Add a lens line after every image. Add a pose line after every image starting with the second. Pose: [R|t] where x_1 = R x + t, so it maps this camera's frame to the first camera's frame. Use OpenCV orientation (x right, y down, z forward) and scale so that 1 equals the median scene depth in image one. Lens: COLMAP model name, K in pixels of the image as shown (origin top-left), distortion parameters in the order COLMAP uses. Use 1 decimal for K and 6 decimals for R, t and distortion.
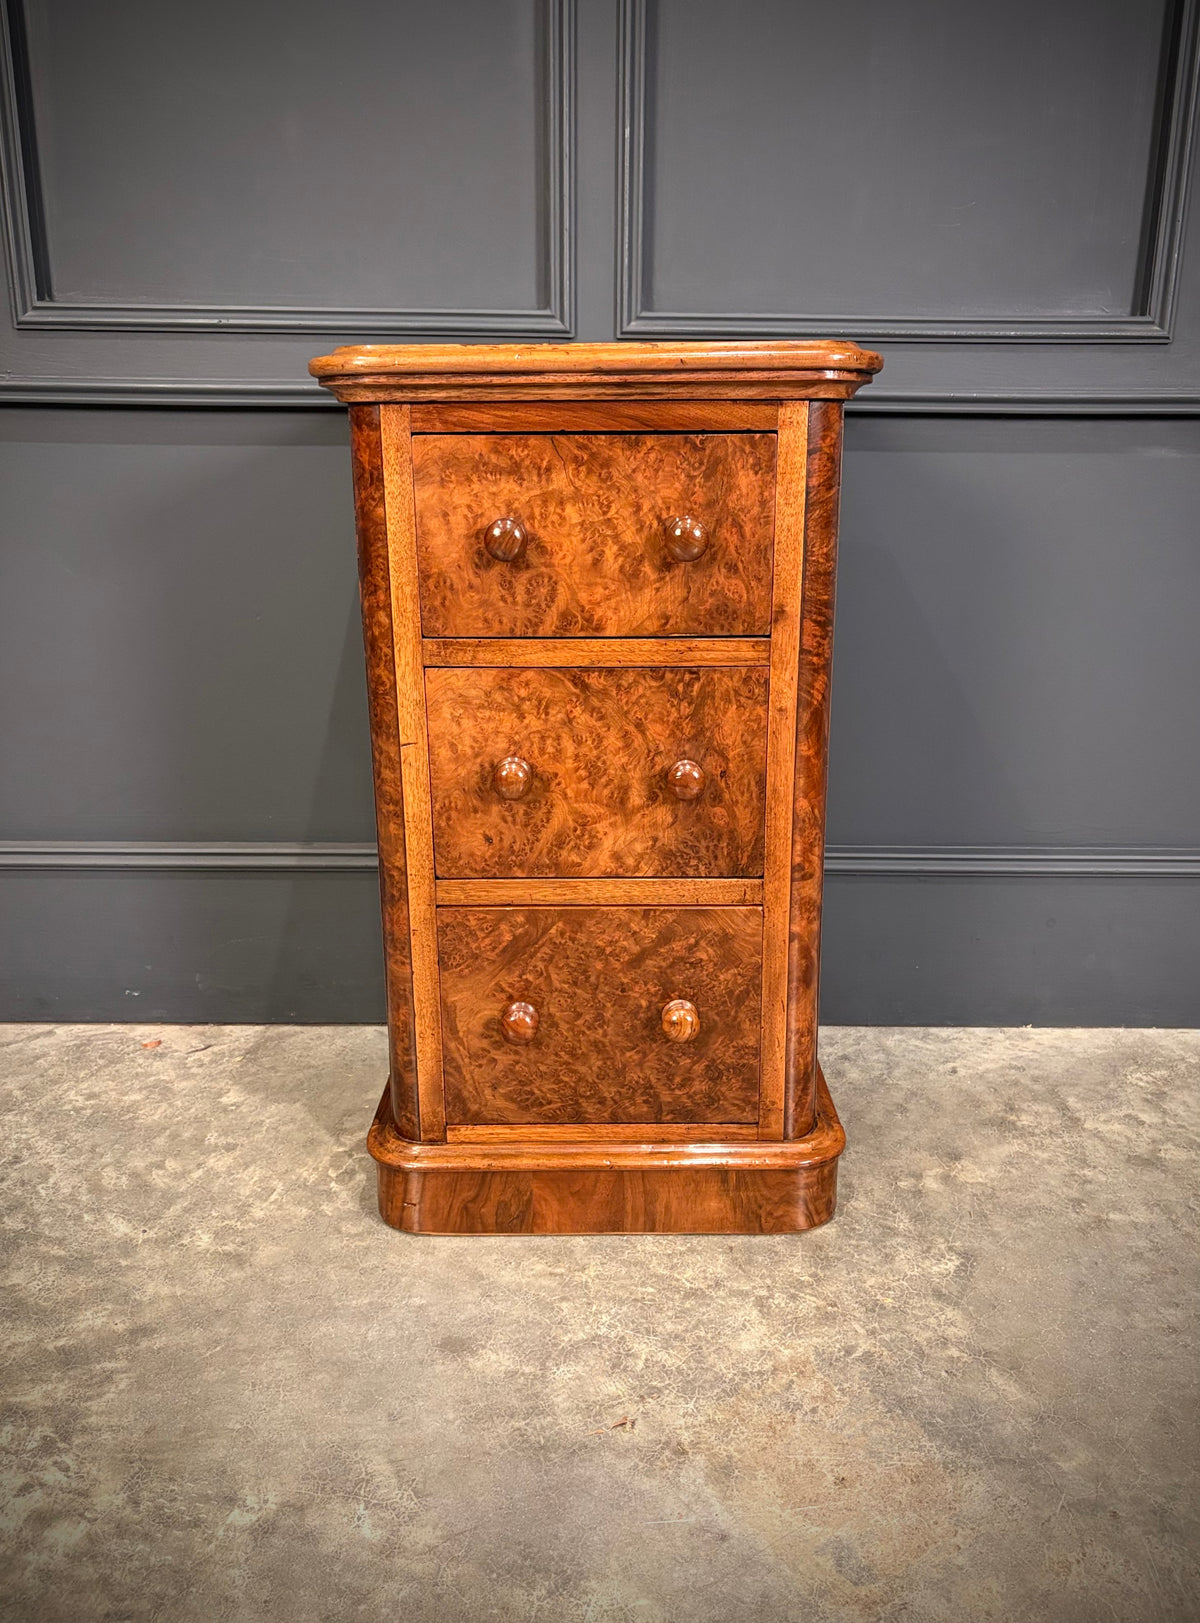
lens RADIAL K [[1245.2, 0, 607.3], [0, 1245.2, 829.2], [0, 0, 1]] dist [0.023382, -0.035680]
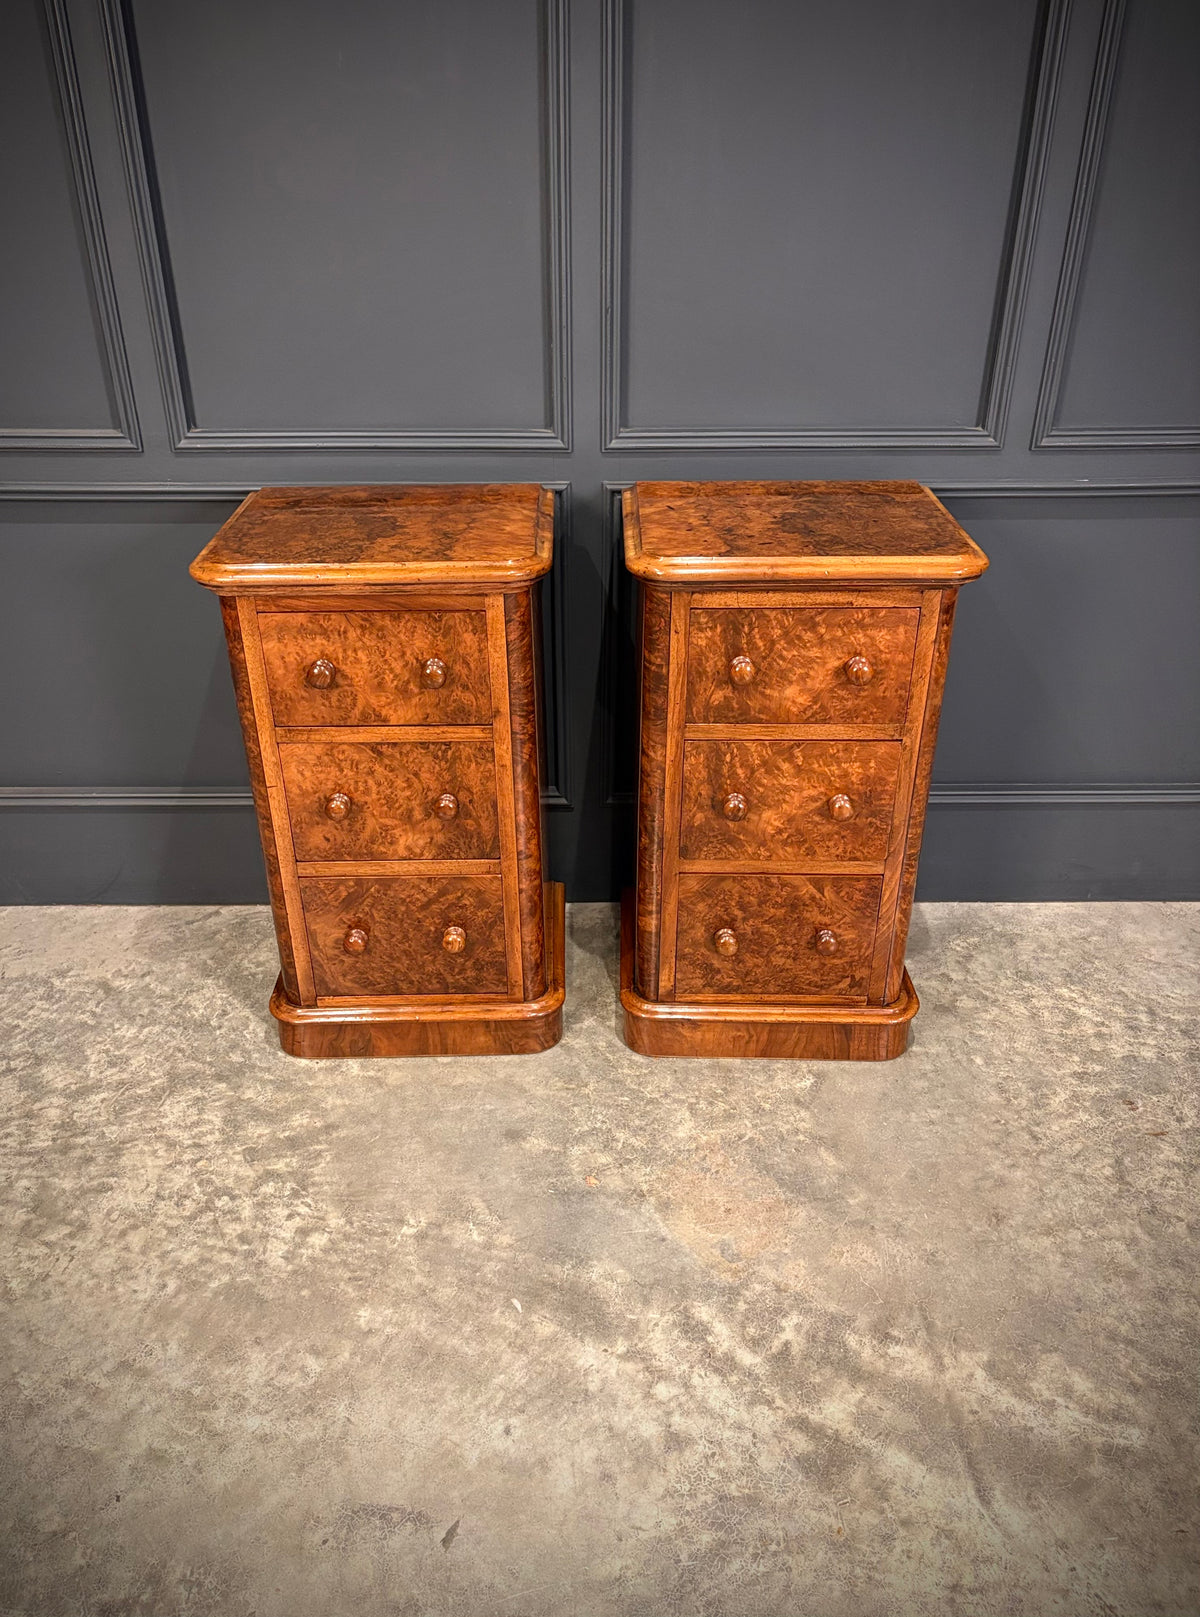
lens RADIAL K [[1225.9, 0, 575.7], [0, 1225.9, 823.0], [0, 0, 1]] dist [-0.007888, 0.031020]
pose [[0.999825, -0.008545, -0.016670, -0.002859], [0.012068, 0.974437, 0.224338, -0.367432], [0.014327, -0.224500, 0.974369, -0.527899]]
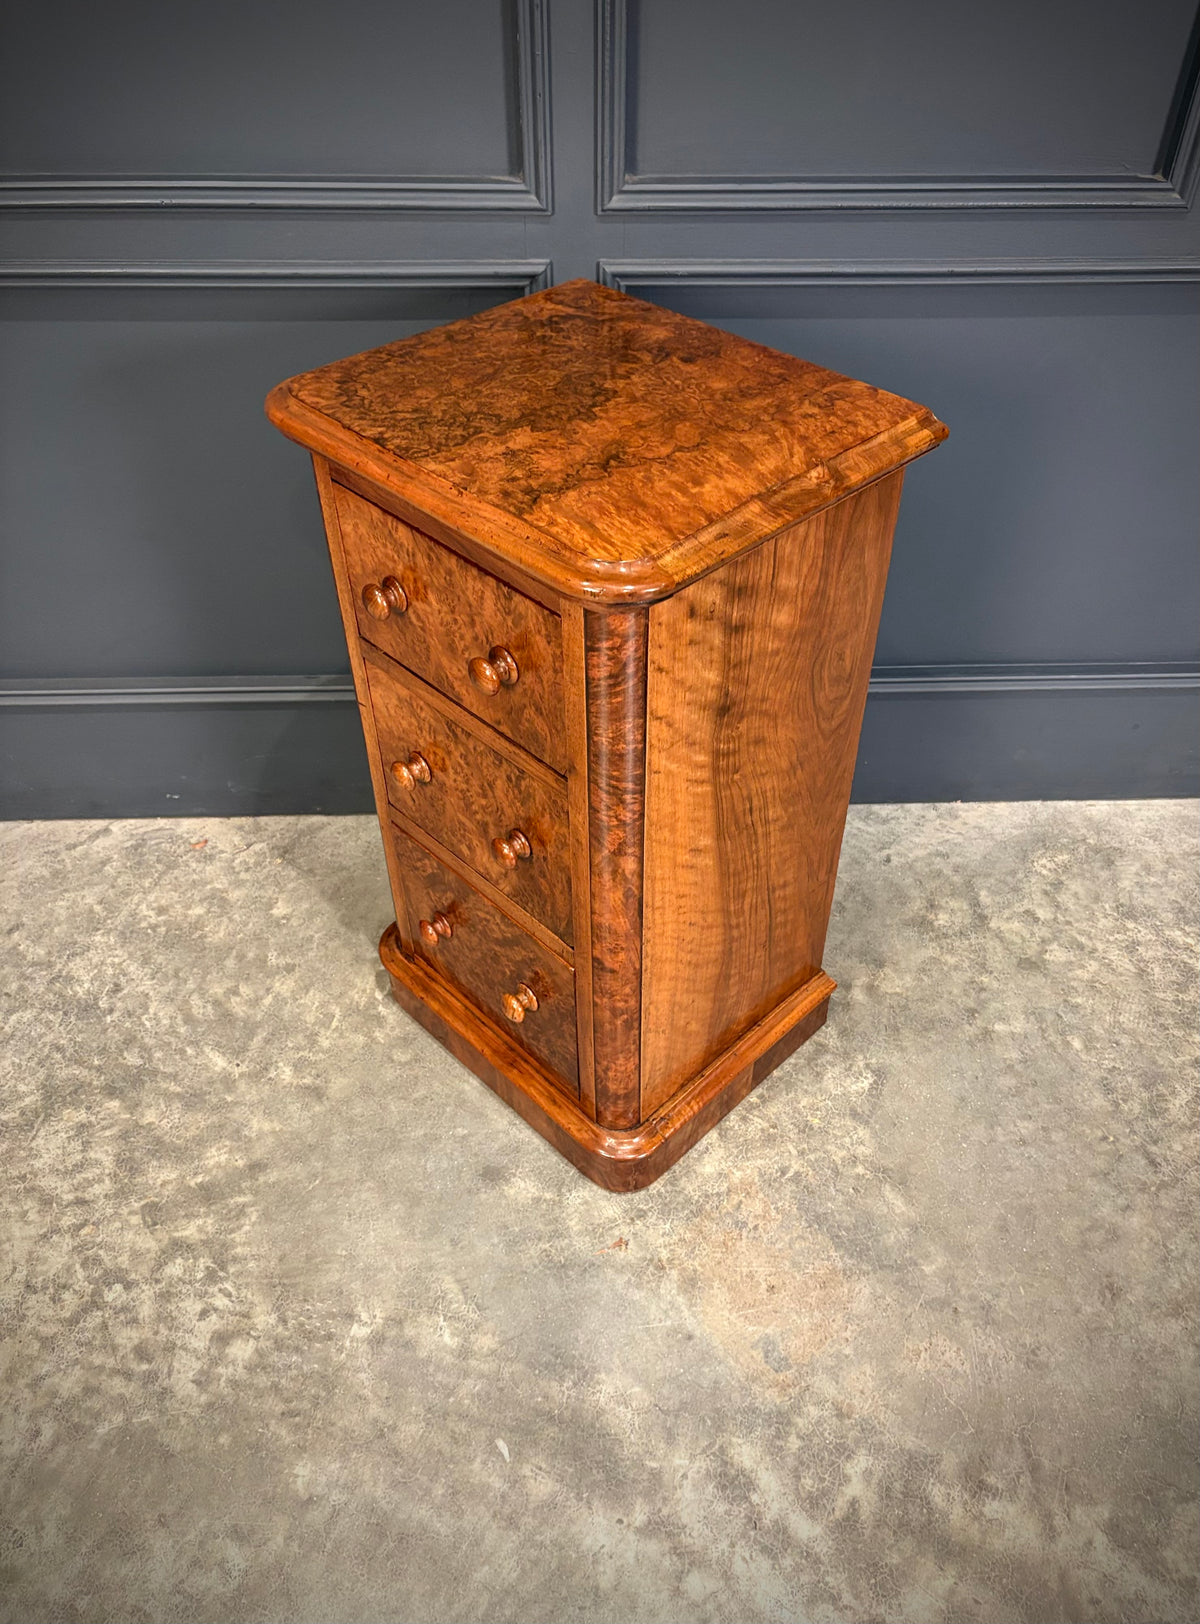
lens RADIAL K [[1245.9, 0, 608.5], [0, 1245.9, 793.0], [0, 0, 1]] dist [0.023382, -0.035680]
pose [[0.999533, -0.020910, 0.022296, -0.017731], [0.009358, 0.903726, 0.428008, -0.506008], [-0.029099, -0.427599, 0.903500, -0.044404]]
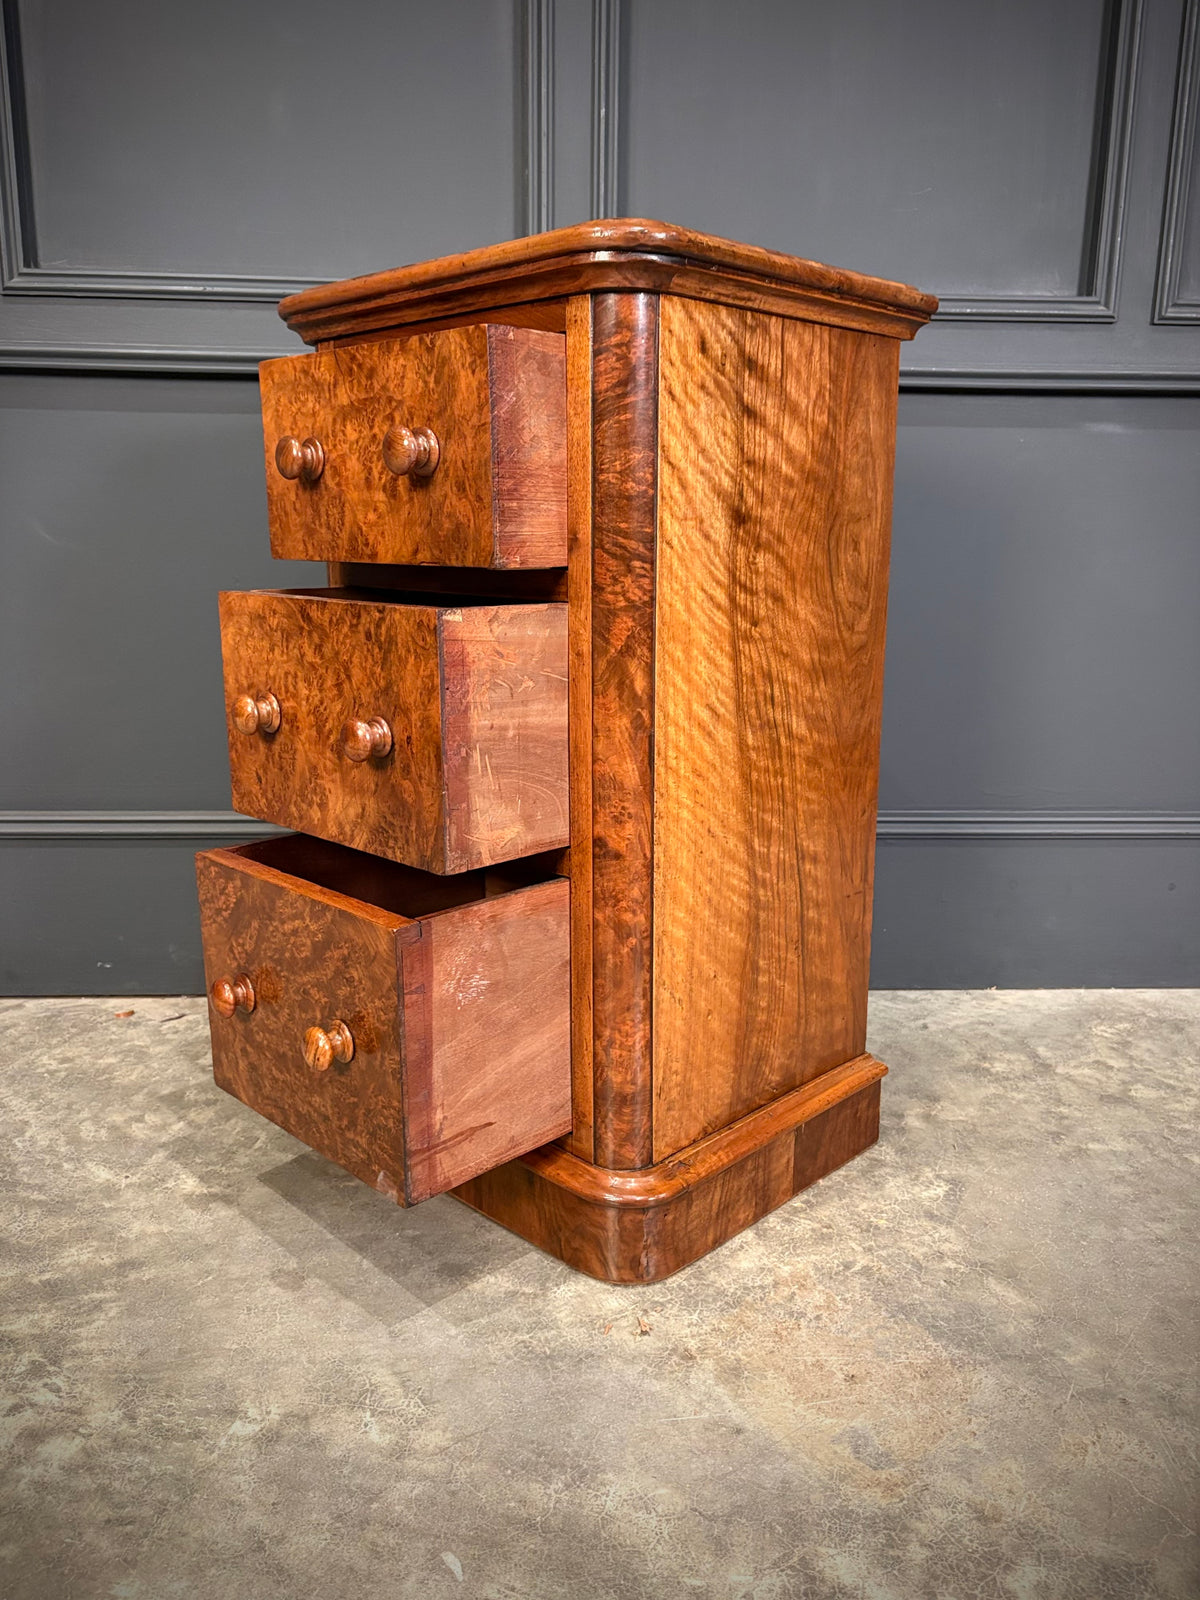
lens RADIAL K [[1229.0, 0, 595.3], [0, 1229.0, 817.3], [0, 0, 1]] dist [0.010916, -0.016196]
pose [[0.998935, -0.006227, 0.045722, -0.048246], [0.008817, 0.998355, -0.056654, 0.106075], [-0.045294, 0.056997, 0.997346, 0.004663]]
